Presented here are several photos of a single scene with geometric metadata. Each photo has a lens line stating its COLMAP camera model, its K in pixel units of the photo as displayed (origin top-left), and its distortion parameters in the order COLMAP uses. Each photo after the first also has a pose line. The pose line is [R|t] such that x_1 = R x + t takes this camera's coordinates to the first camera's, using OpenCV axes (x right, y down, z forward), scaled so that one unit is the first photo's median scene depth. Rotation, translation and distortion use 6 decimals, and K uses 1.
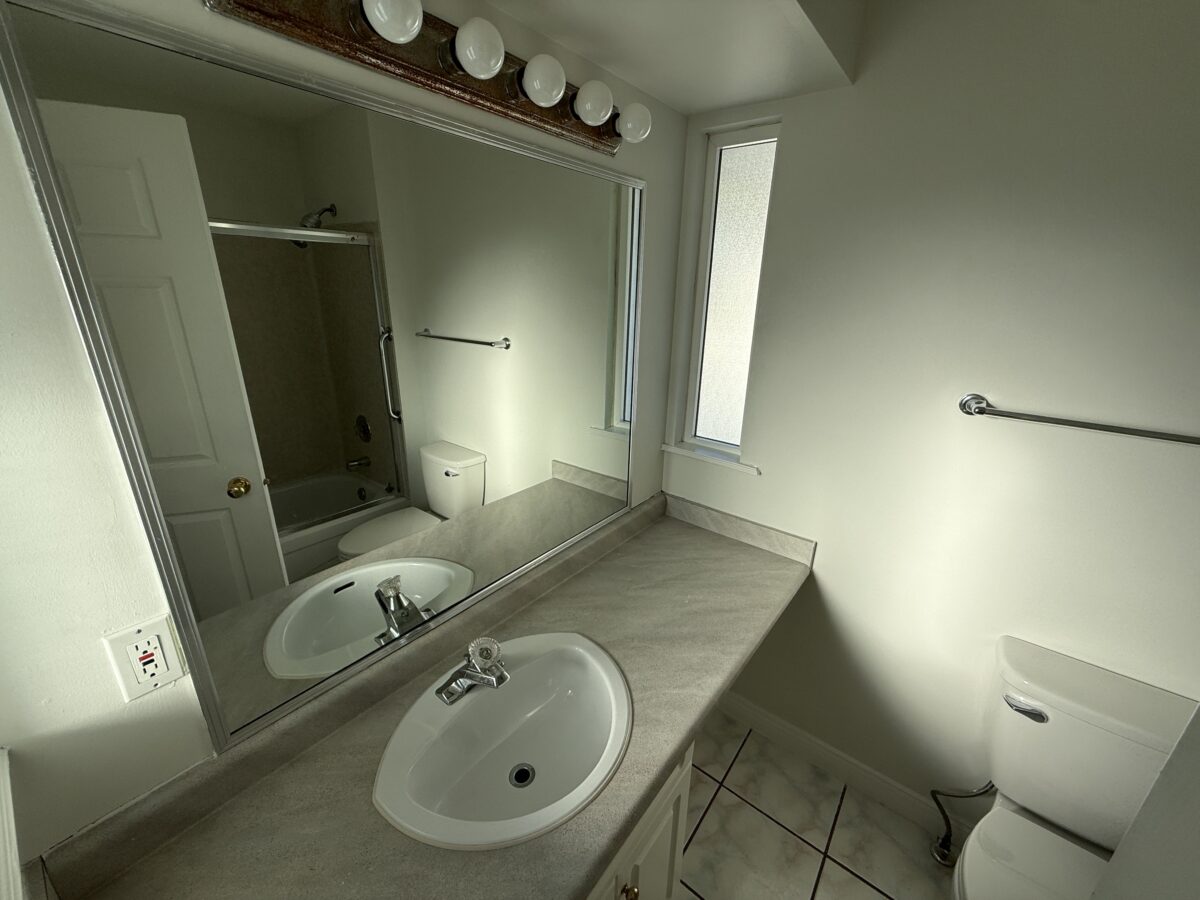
lens RADIAL K [[480.8, 0, 602.9], [0, 480.8, 450.6], [0, 0, 1]] dist [0.002160, -0.000888]
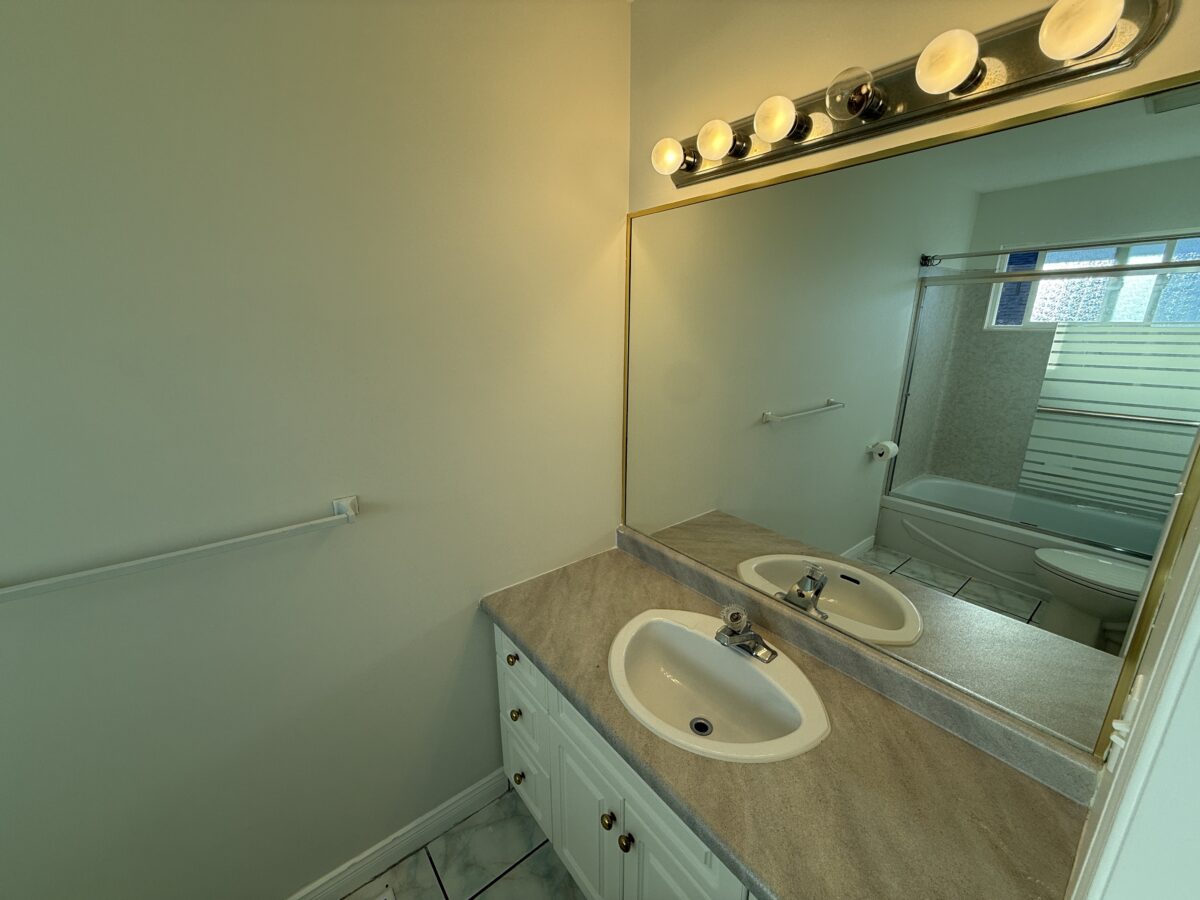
lens RADIAL K [[480.8, 0, 602.3], [0, 480.8, 451.9], [0, 0, 1]] dist [0.002160, -0.000888]
pose [[-0.233899, 0.218845, -0.947311, 0.940792], [-0.334146, 0.896894, 0.289702, -0.181918], [0.913038, 0.384301, -0.136657, 0.795782]]
